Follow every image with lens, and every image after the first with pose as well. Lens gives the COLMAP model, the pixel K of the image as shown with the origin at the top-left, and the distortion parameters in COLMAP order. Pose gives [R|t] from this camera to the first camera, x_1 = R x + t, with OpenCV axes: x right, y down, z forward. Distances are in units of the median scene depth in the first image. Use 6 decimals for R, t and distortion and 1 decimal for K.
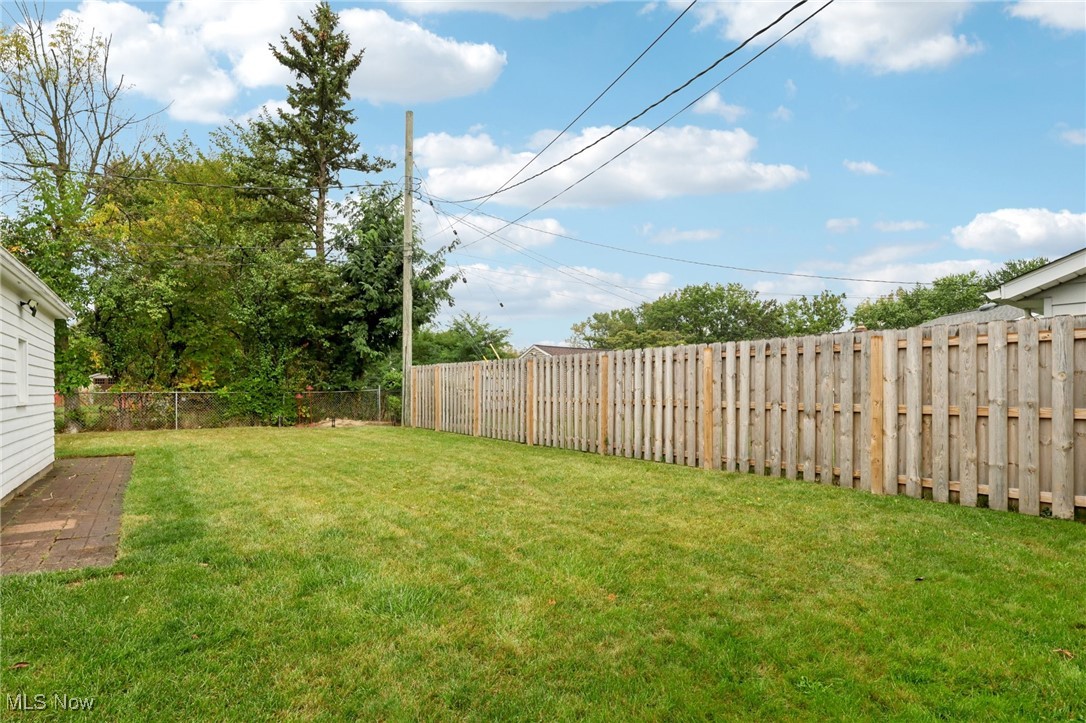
lens RADIAL K [[585.0, 0, 543.4], [0, 585.0, 388.2], [0, 0, 1]] dist [-0.001336, -0.000111]
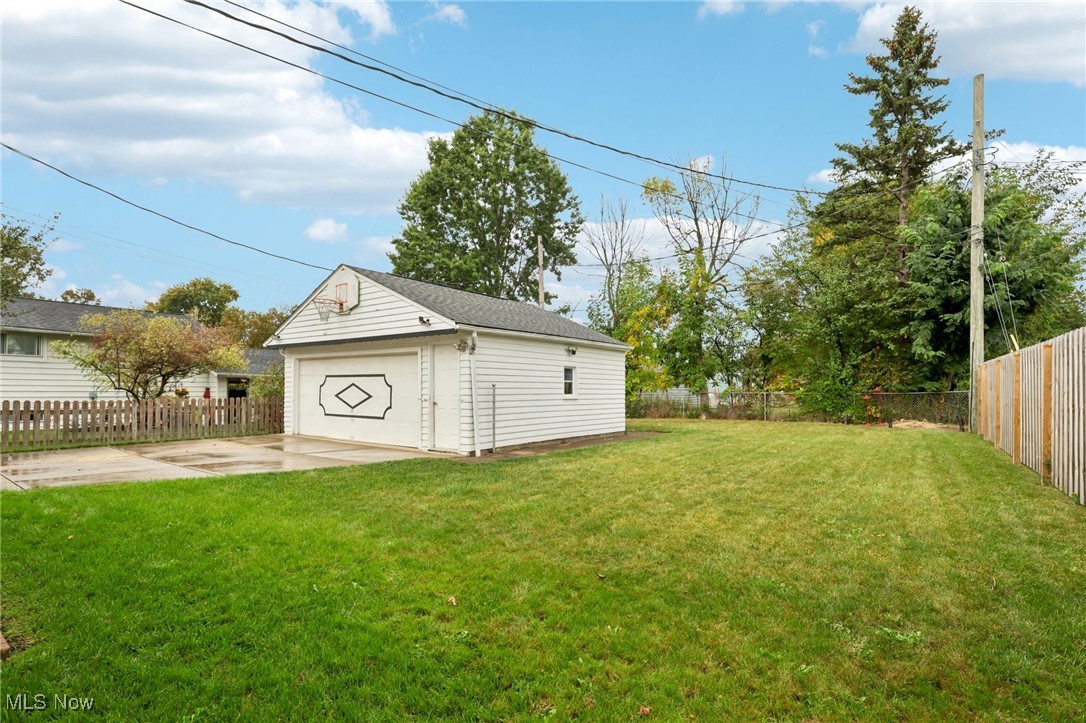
lens RADIAL K [[520.8, 0, 543.1], [0, 520.8, 394.2], [0, 0, 1]] dist [0.000543, 0.000120]
pose [[0.331216, 0.005453, -0.943539, 0.296506], [0.002094, 0.999977, 0.006515, 0.000905], [0.943553, -0.004133, 0.331197, 0.119013]]
